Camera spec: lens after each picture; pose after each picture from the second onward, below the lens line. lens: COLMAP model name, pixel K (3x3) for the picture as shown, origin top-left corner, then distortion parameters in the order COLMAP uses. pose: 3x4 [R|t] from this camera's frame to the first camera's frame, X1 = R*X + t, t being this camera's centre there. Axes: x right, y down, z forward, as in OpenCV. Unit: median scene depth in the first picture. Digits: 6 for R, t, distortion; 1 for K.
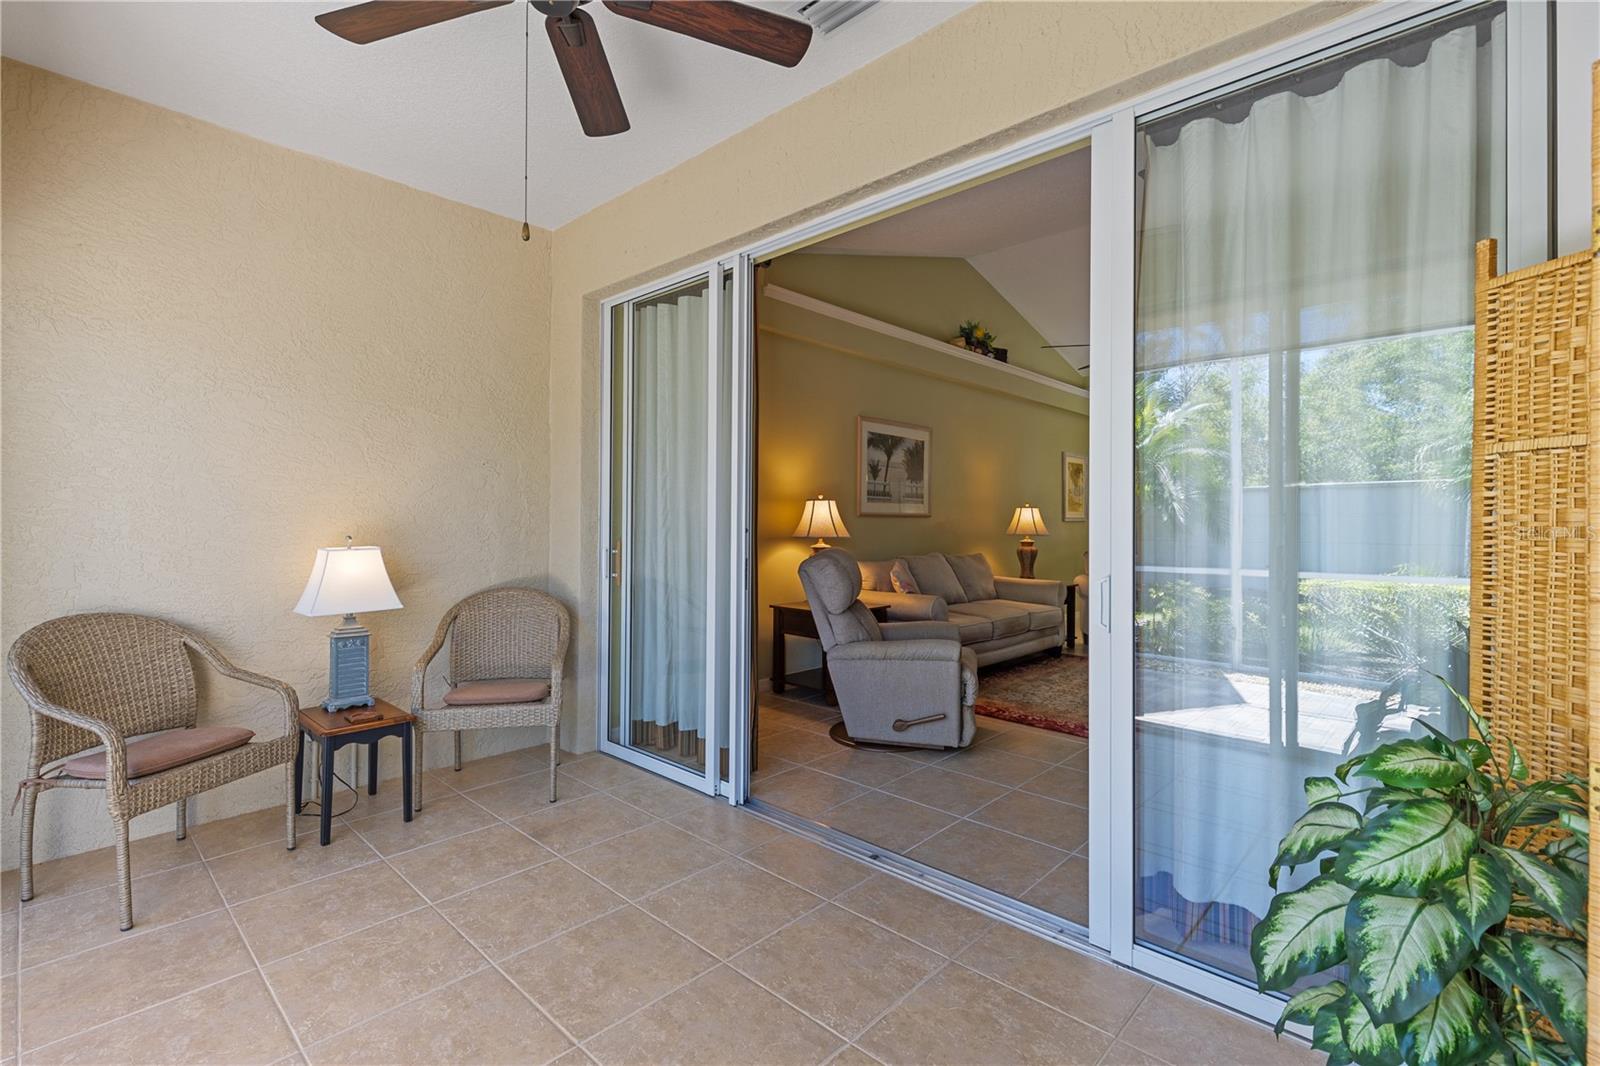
lens RADIAL K [[726.5, 0, 798.2], [0, 726.5, 509.7], [0, 0, 1]] dist [0.000906, 0.000110]
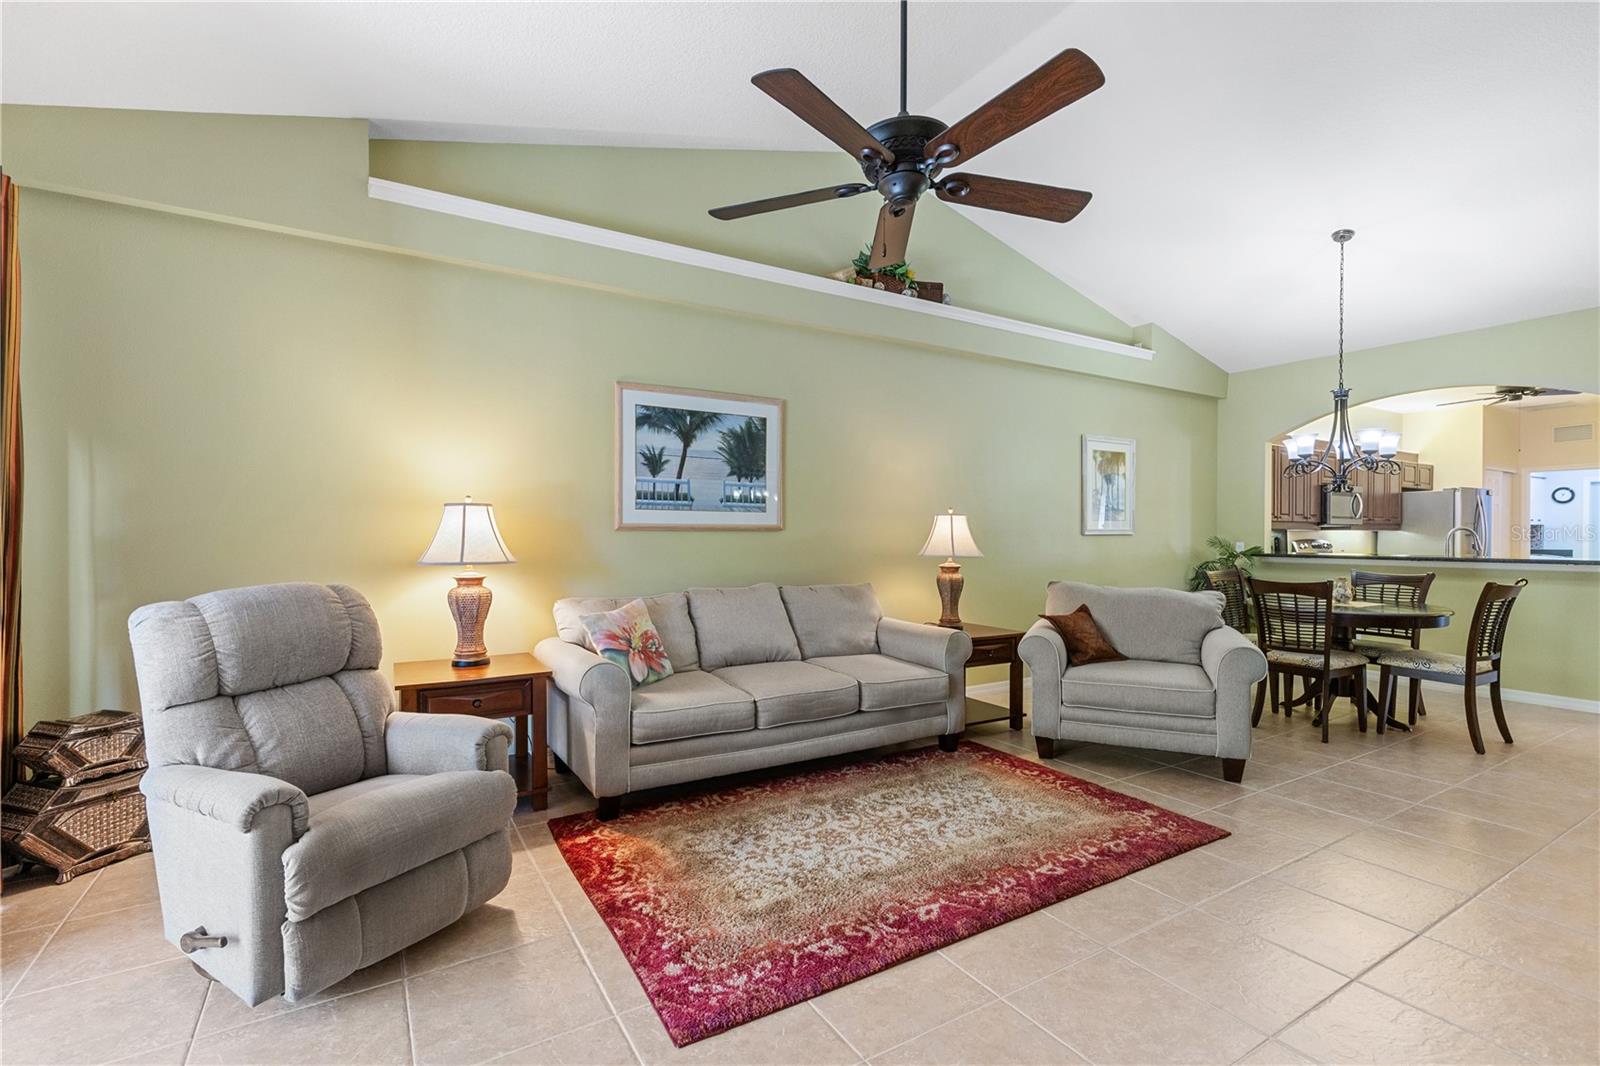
lens RADIAL K [[723.9, 0, 800.0], [0, 723.9, 533.0], [0, 0, 1]] dist [0.002295, 0.000526]
pose [[0.965775, -0.010122, -0.259183, 0.402437], [0.012290, 0.999902, 0.006744, 0.008986], [0.259089, -0.009698, 0.965805, 0.371486]]
